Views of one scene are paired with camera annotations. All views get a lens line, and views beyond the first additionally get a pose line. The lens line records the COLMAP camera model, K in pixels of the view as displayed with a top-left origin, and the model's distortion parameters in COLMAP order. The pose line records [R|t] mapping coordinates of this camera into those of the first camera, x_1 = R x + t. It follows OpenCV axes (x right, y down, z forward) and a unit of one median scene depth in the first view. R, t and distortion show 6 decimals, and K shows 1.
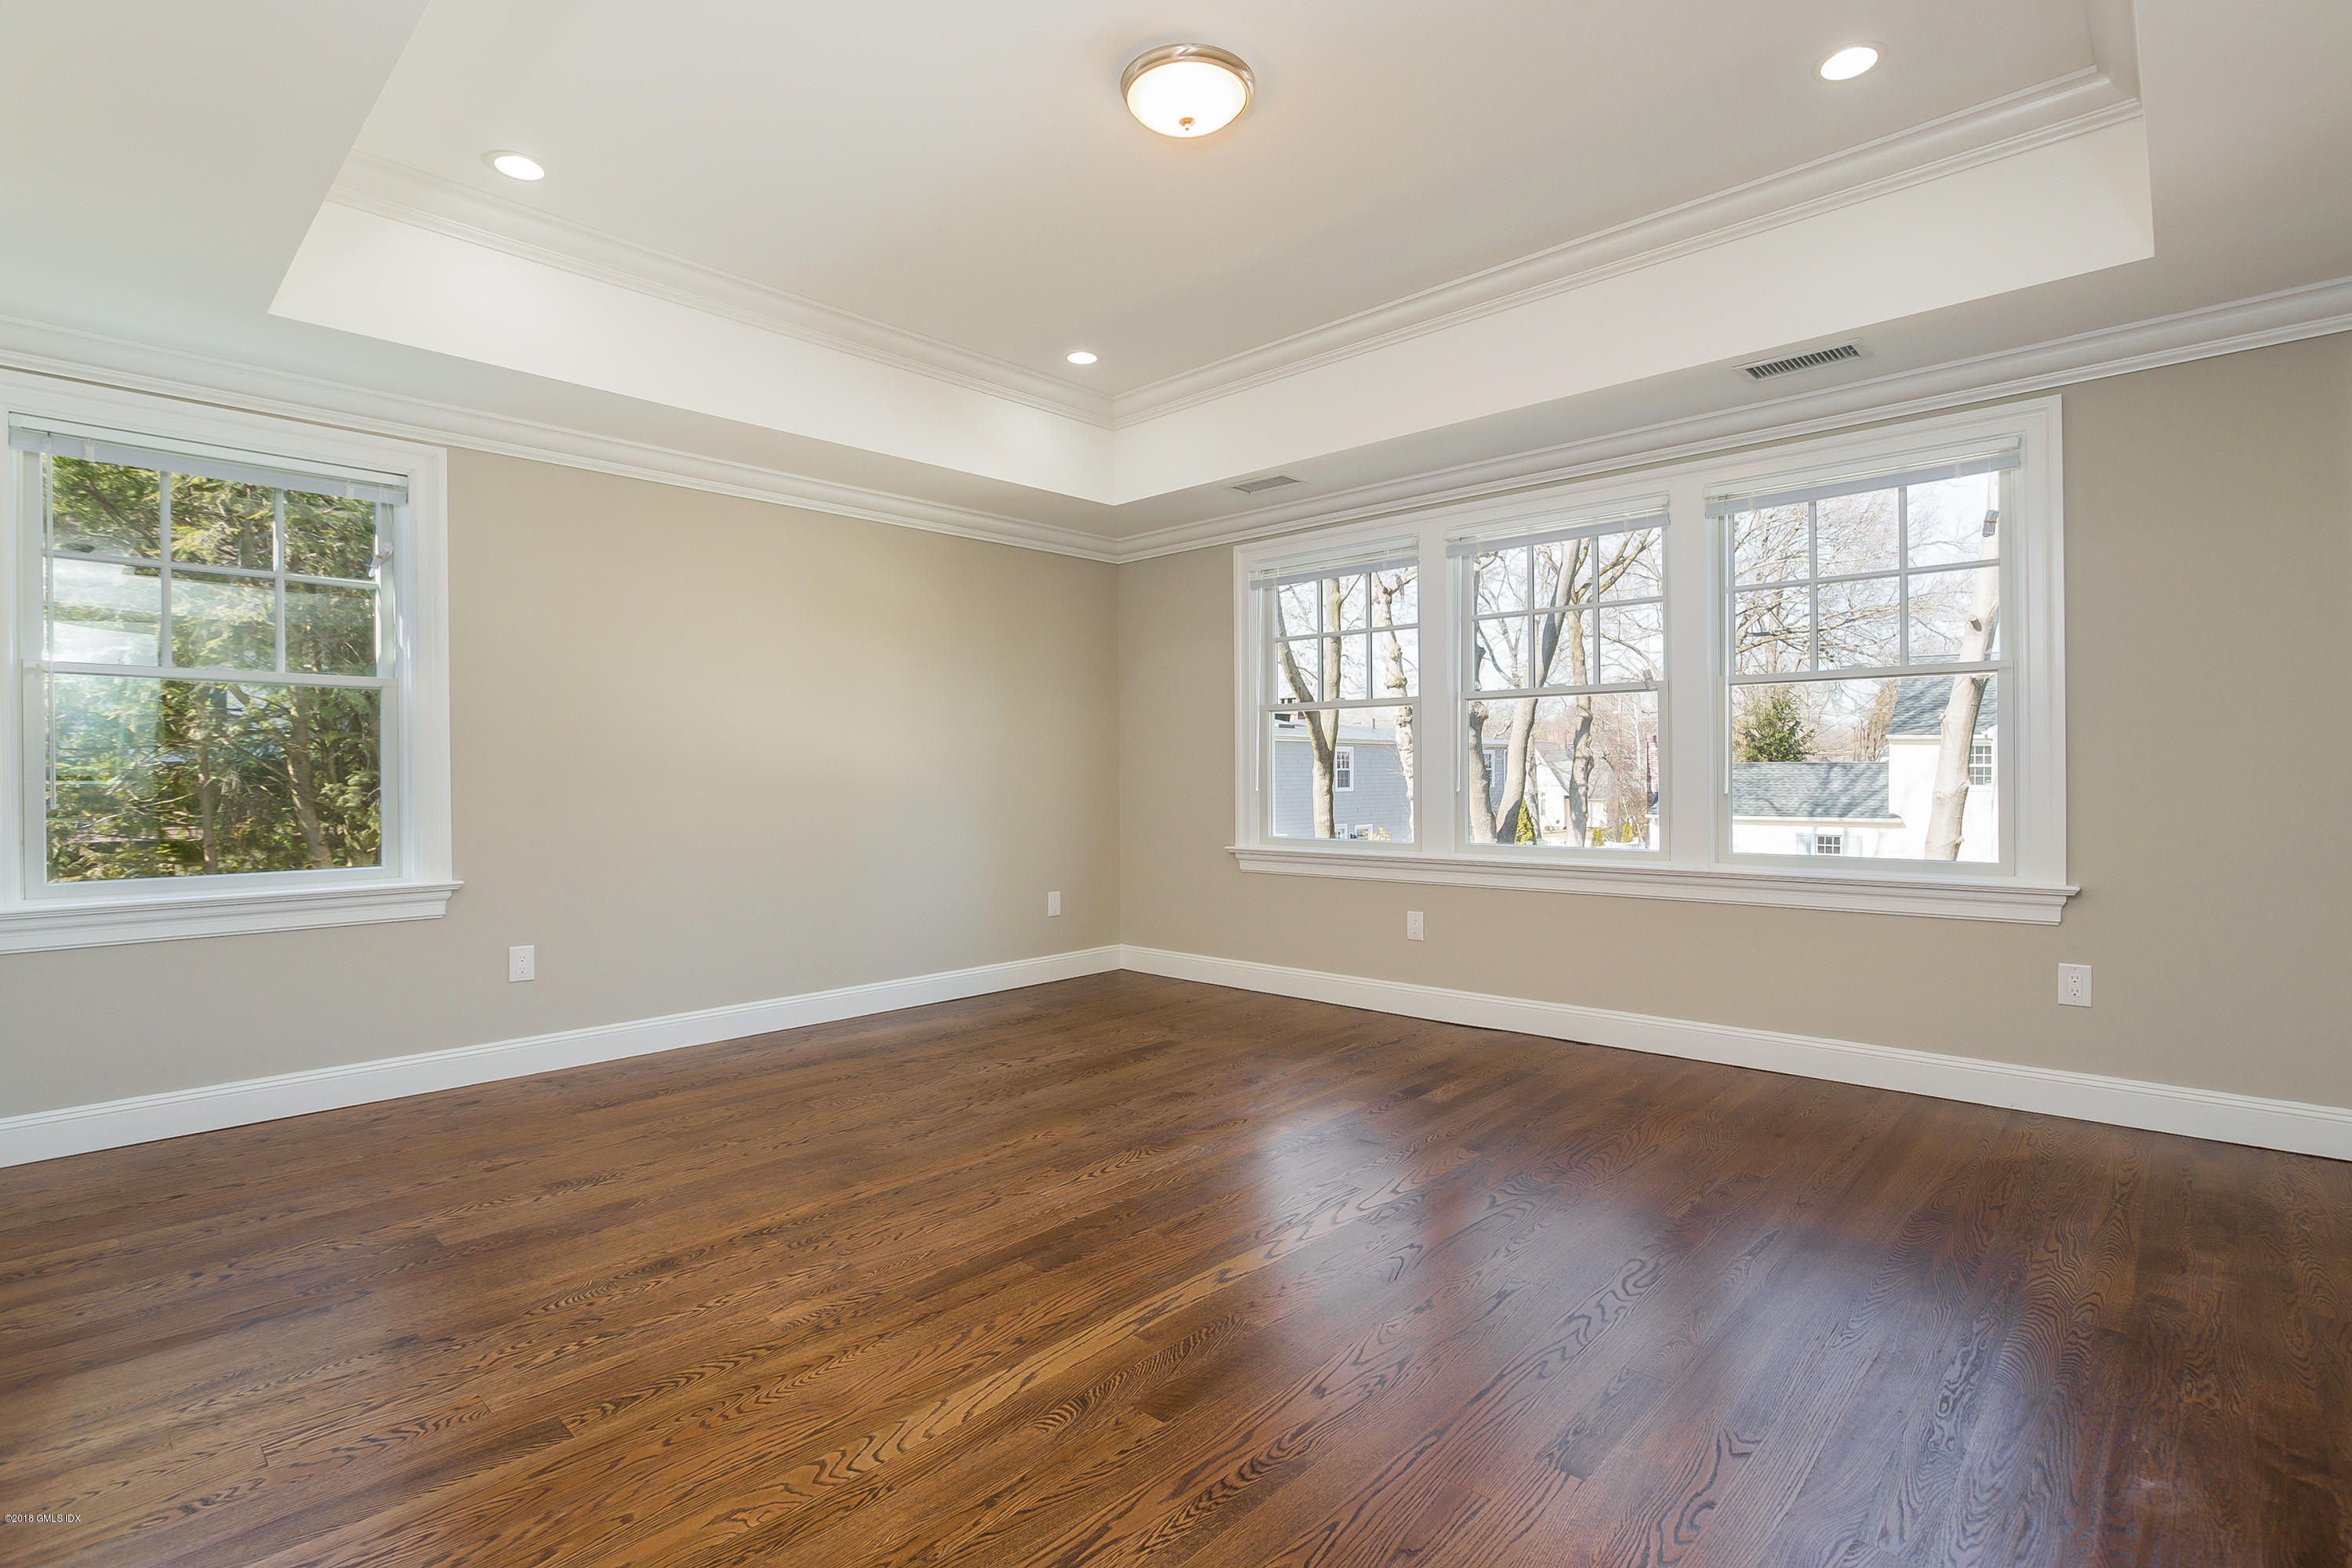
lens RADIAL K [[1085.0, 0, 1195.0], [0, 1085.0, 790.0], [0, 0, 1]] dist [-0.022824, 0.005204]
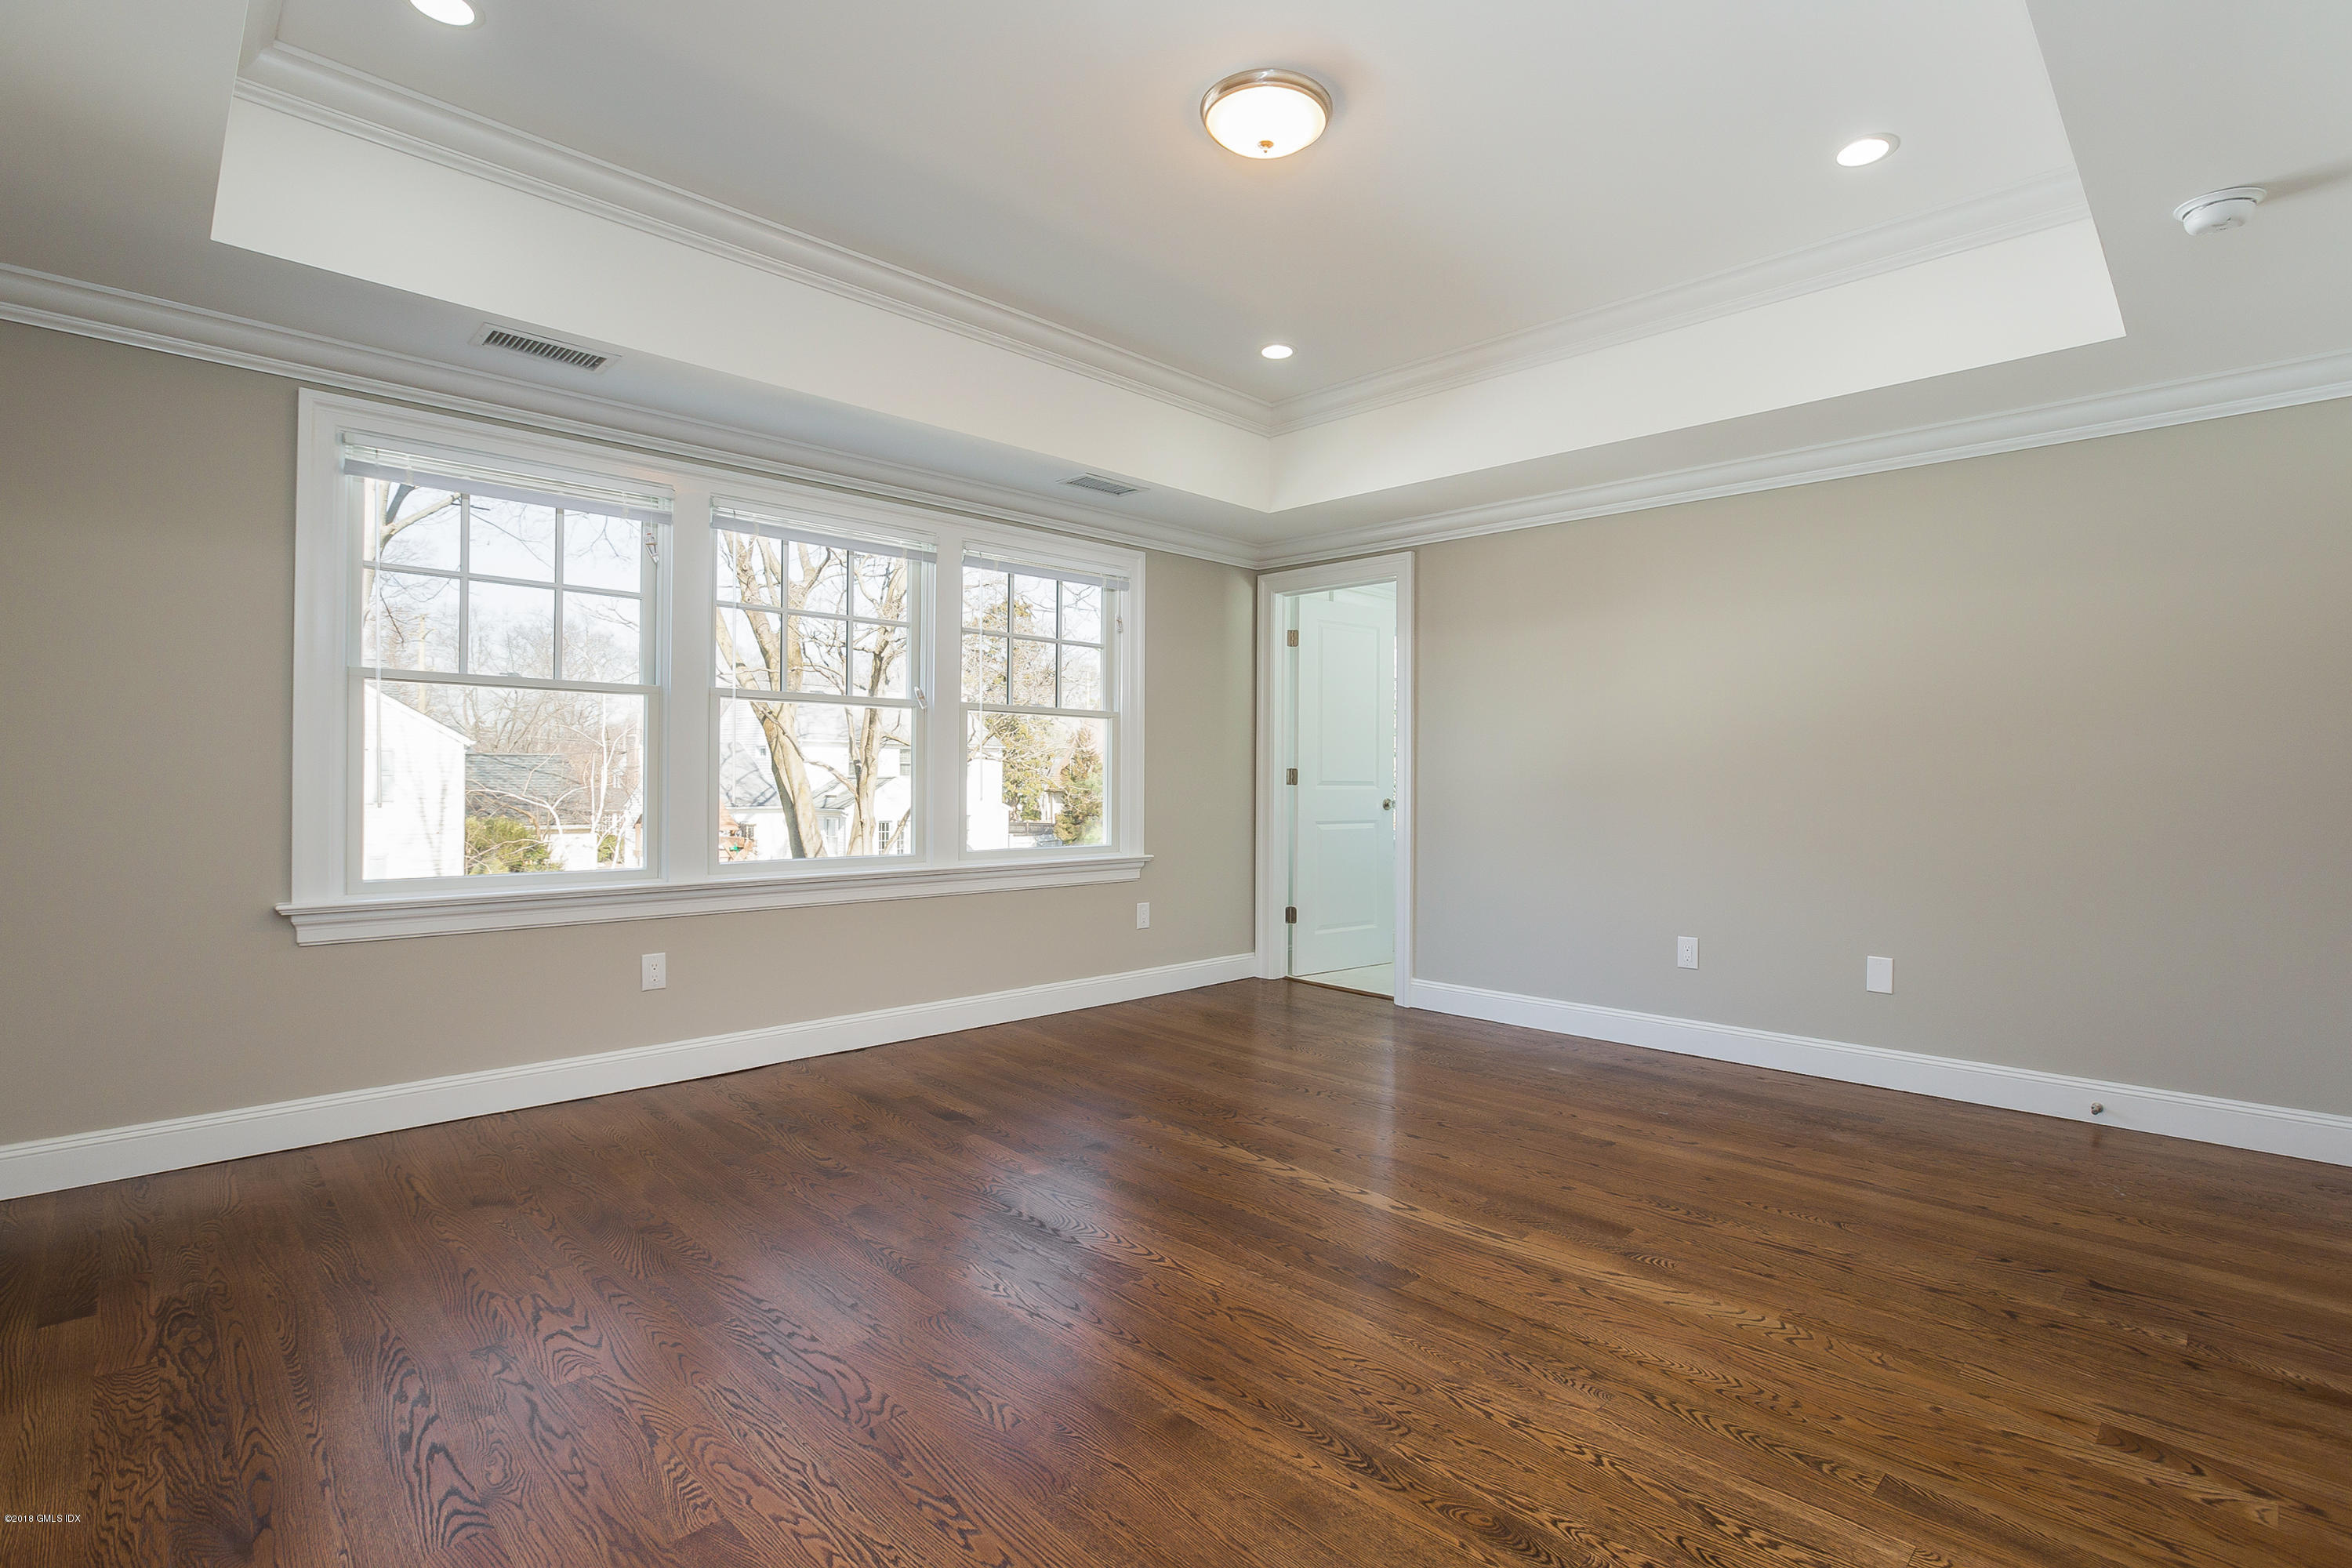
lens RADIAL K [[1085.0, 0, 1193.2], [0, 1085.0, 781.3], [0, 0, 1]] dist [-0.022824, 0.005204]
pose [[0.051548, 0.010223, 0.998618, -1.077405], [0.005858, 0.999927, -0.010539, -0.006902], [-0.998653, 0.006393, 0.051485, 1.071772]]
